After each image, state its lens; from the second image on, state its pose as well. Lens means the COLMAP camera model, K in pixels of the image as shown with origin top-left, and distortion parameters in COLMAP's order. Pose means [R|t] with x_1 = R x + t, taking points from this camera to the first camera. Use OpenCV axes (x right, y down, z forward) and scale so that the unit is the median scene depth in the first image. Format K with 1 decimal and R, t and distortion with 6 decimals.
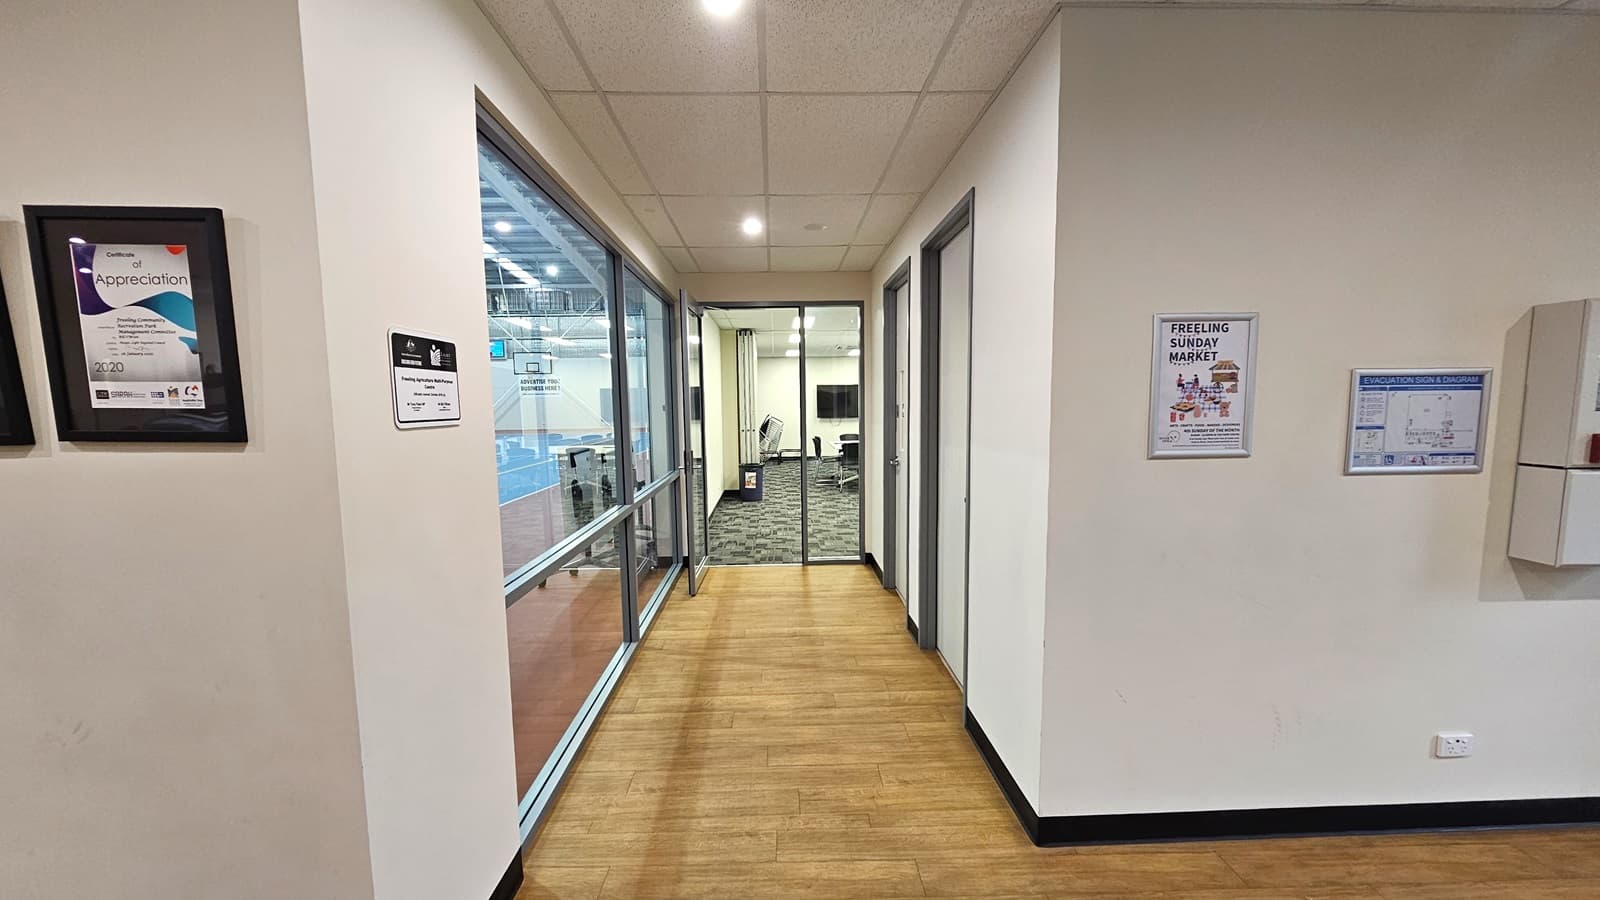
lens RADIAL K [[652.3, 0, 791.7], [0, 652.3, 468.6], [0, 0, 1]] dist [-0.004367, 0.000410]
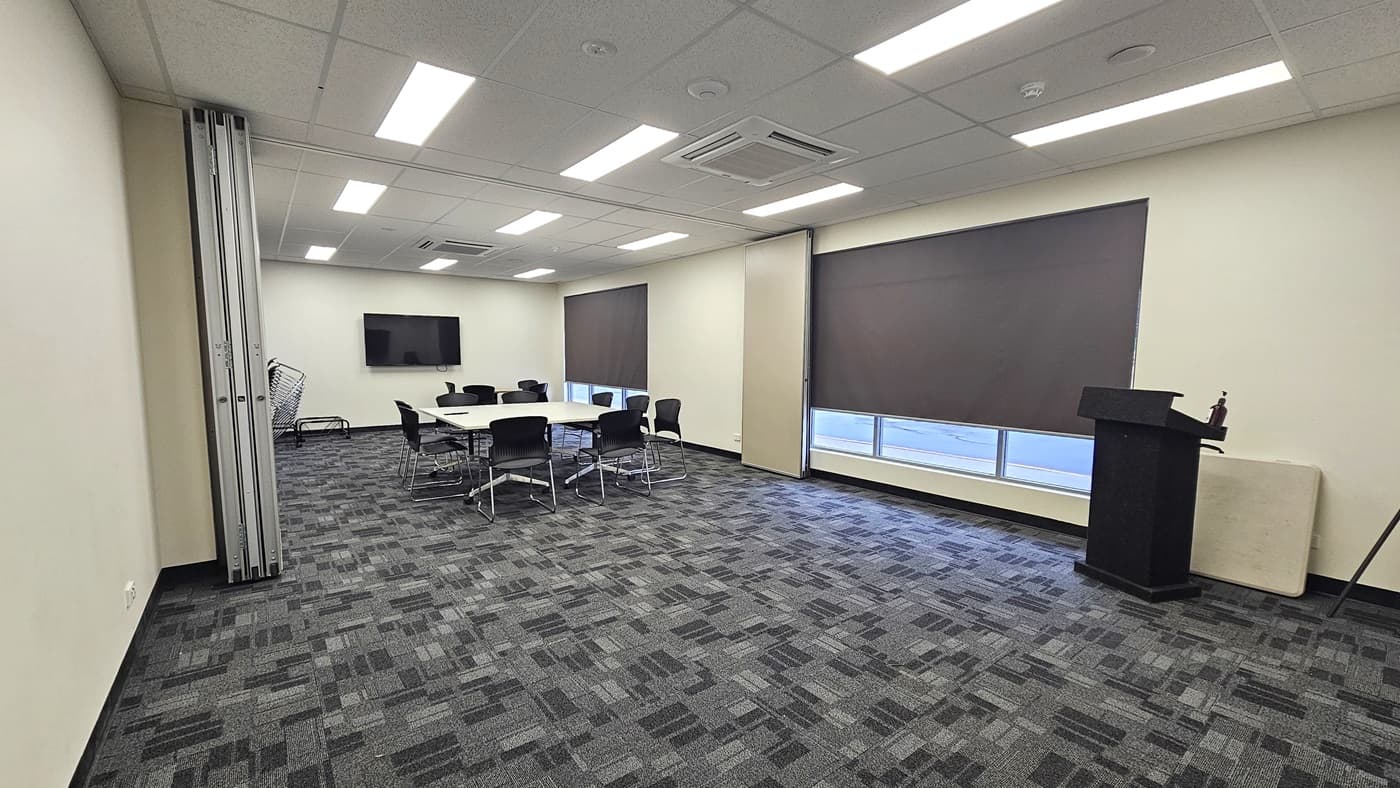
lens RADIAL K [[570.8, 0, 692.8], [0, 570.8, 410.3], [0, 0, 1]] dist [-0.004367, 0.000410]
pose [[0.808965, -0.040459, 0.586463, -0.048304], [0.042632, 0.999040, 0.010115, -0.043296], [-0.586309, 0.016819, 0.809913, 0.584513]]
